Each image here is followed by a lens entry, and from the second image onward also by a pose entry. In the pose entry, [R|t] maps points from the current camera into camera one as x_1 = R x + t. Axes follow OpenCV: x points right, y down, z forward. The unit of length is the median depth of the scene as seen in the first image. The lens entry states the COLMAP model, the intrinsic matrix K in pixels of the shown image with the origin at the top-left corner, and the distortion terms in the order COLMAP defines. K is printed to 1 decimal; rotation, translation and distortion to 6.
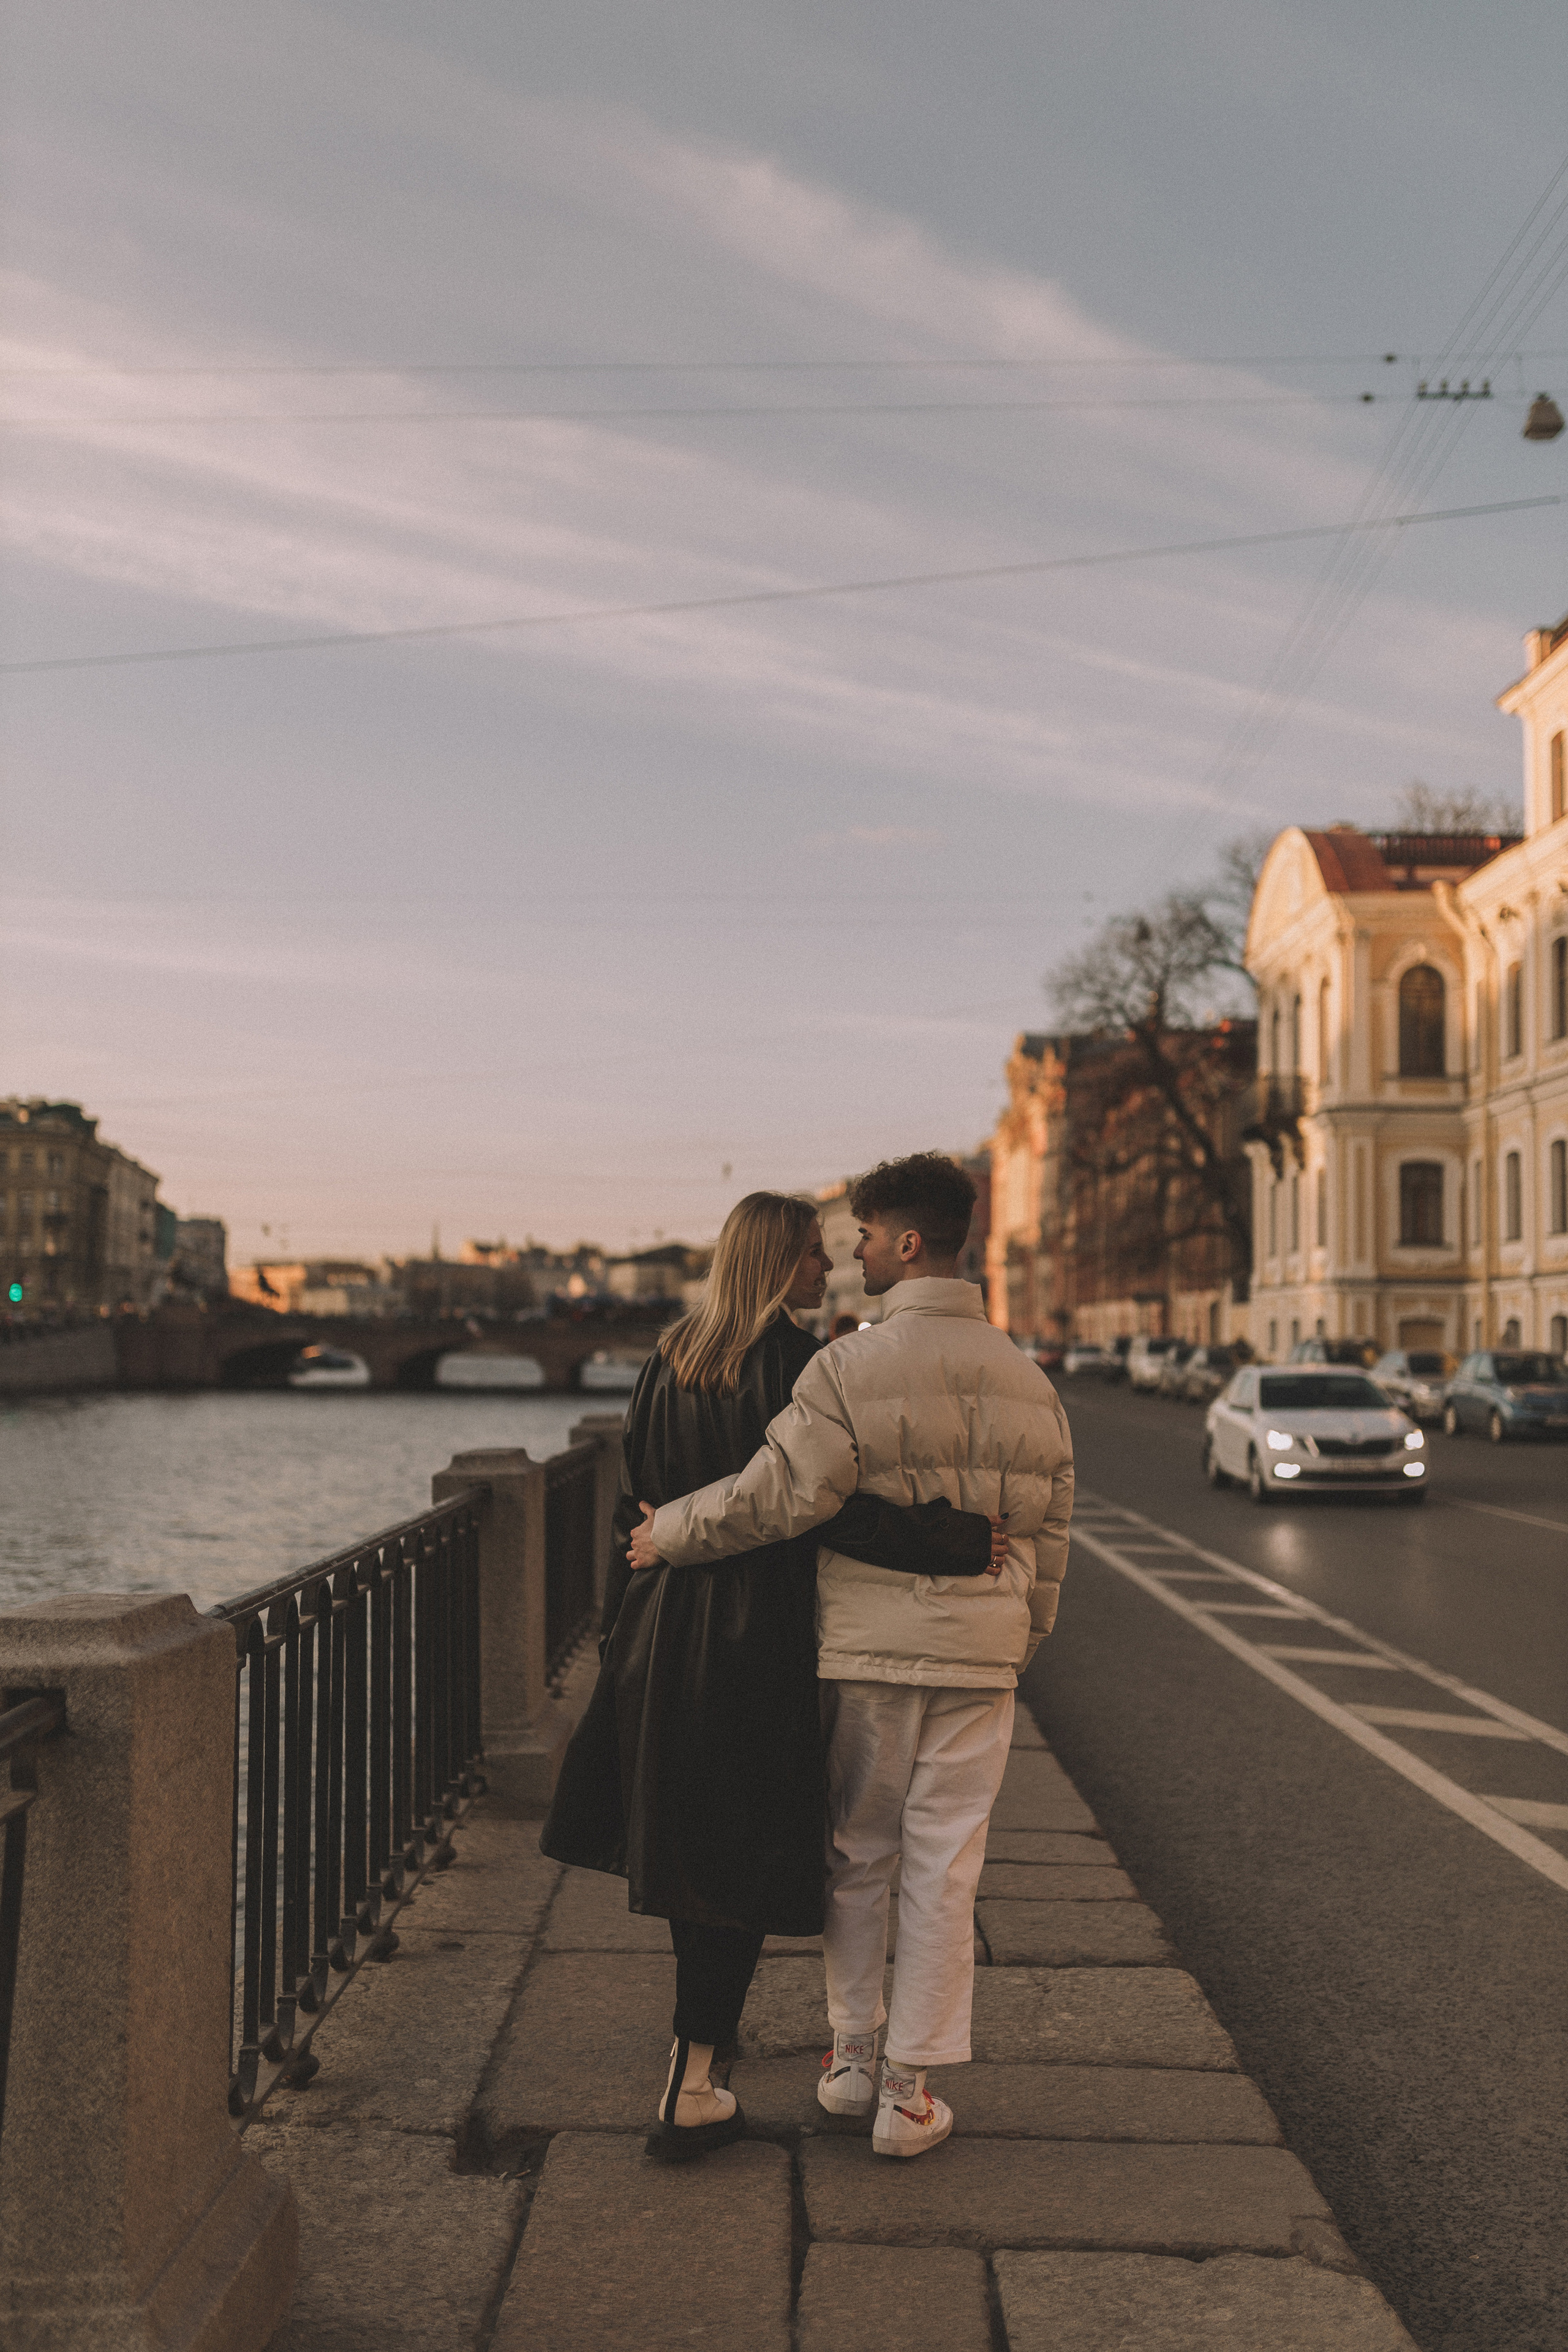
lens RADIAL K [[2236.5, 0, 740.7], [0, 2236.5, 1188.1], [0, 0, 1]] dist [-0.001471, 0.018007]
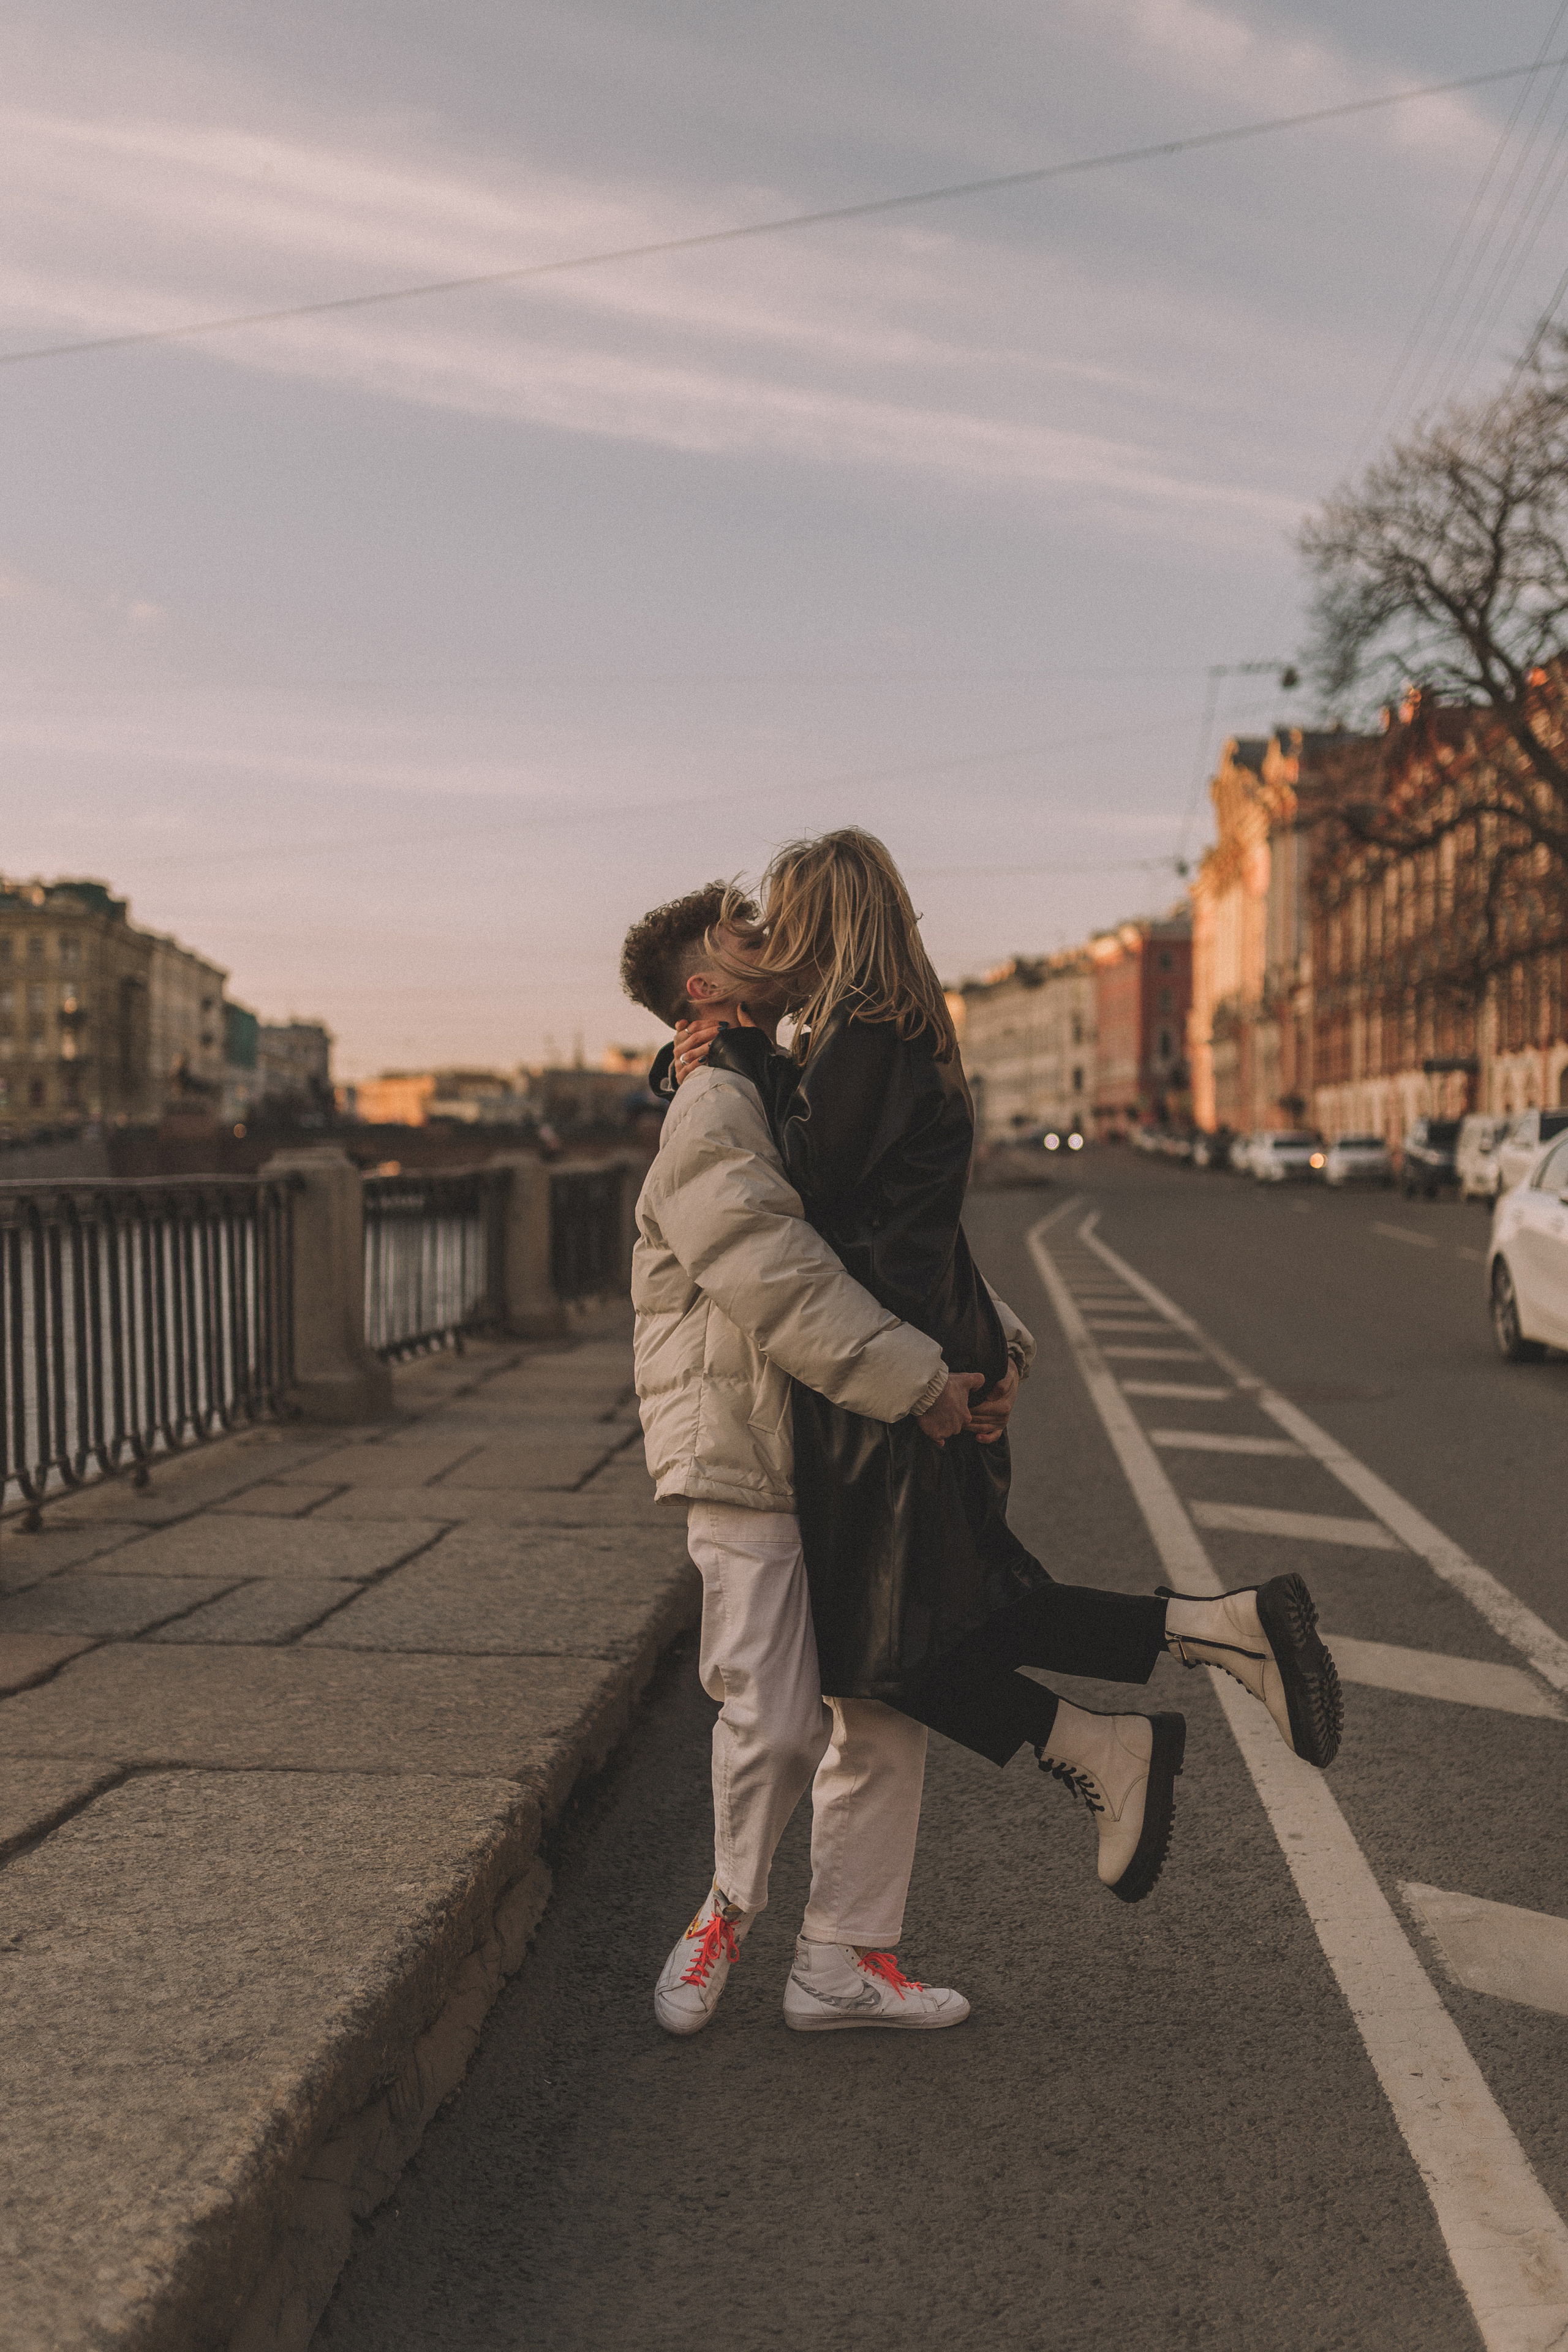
lens RADIAL K [[2236.5, 0, 740.7], [0, 2236.5, 1188.1], [0, 0, 1]] dist [-0.001471, 0.018007]
pose [[0.996446, -0.014009, -0.083057, 0.015668], [0.020873, 0.996384, 0.082361, 0.014227], [0.081603, -0.083802, 0.993136, 0.173122]]
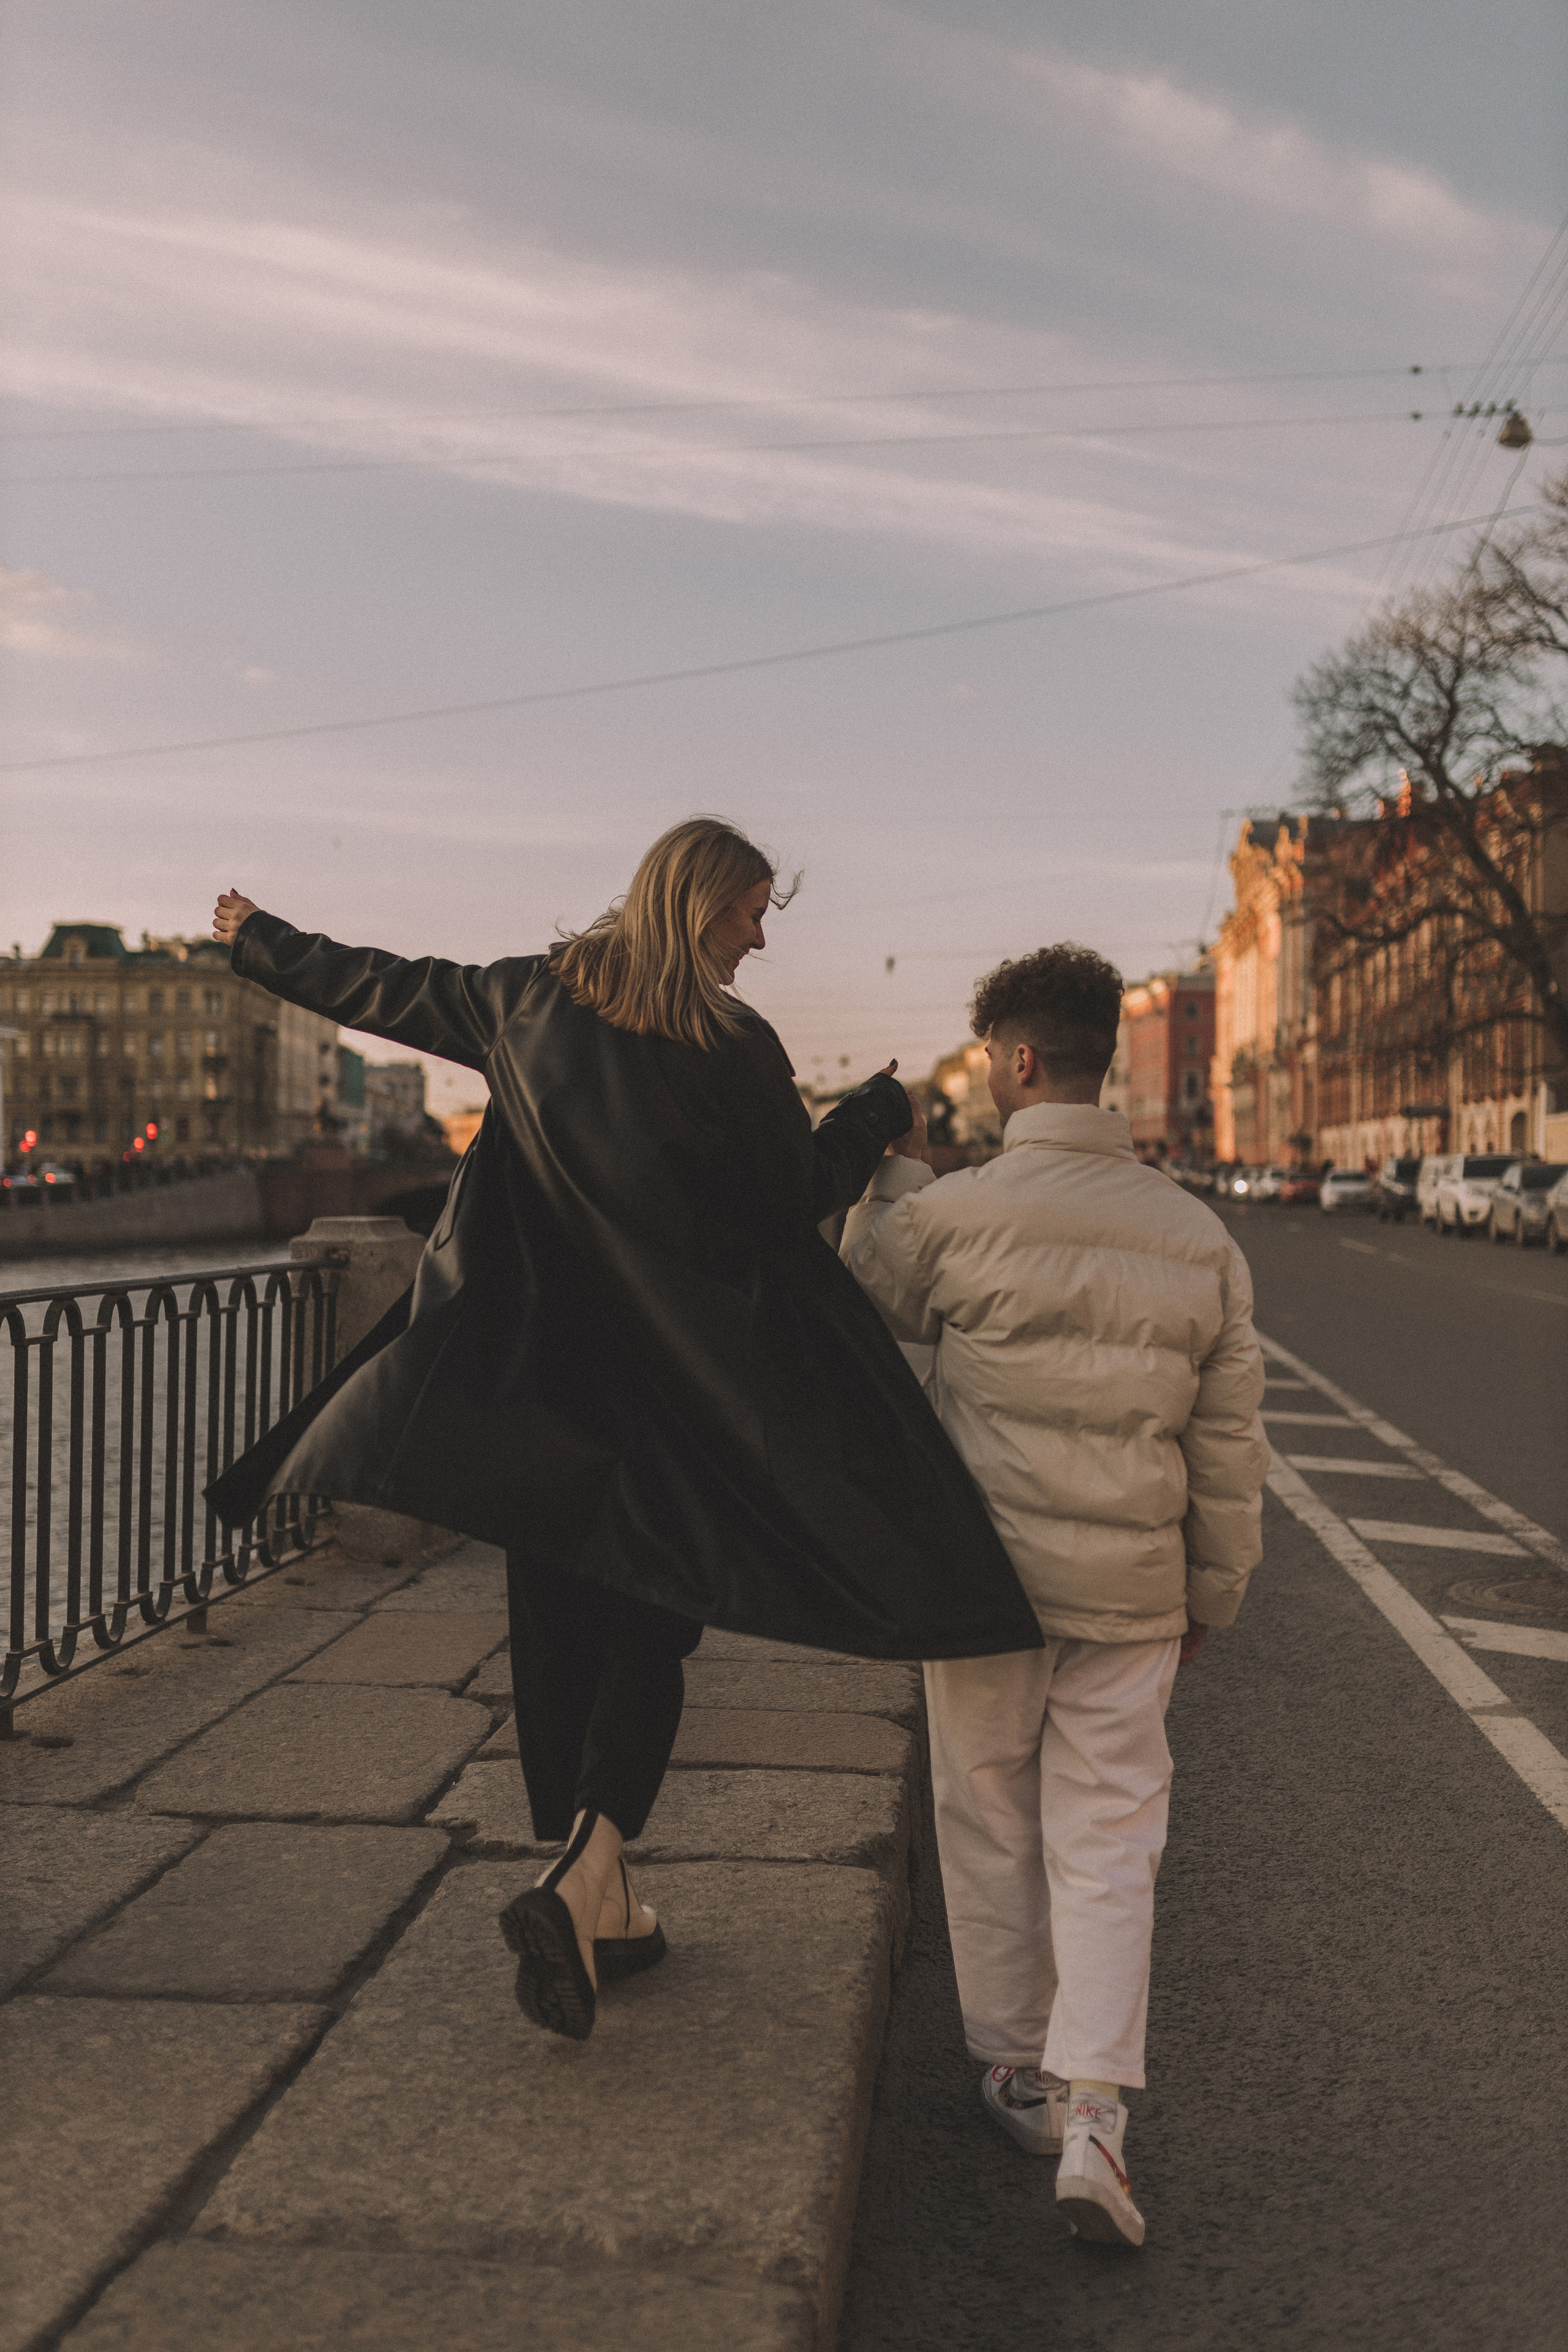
lens RADIAL K [[2132.1, 0, 743.8], [0, 2132.1, 1165.9], [0, 0, 1]] dist [-0.001475, 0.006777]
pose [[0.994556, -0.015760, -0.103008, 0.010704], [0.021933, 0.998013, 0.059069, 0.009802], [0.101872, -0.061007, 0.992925, 0.118324]]
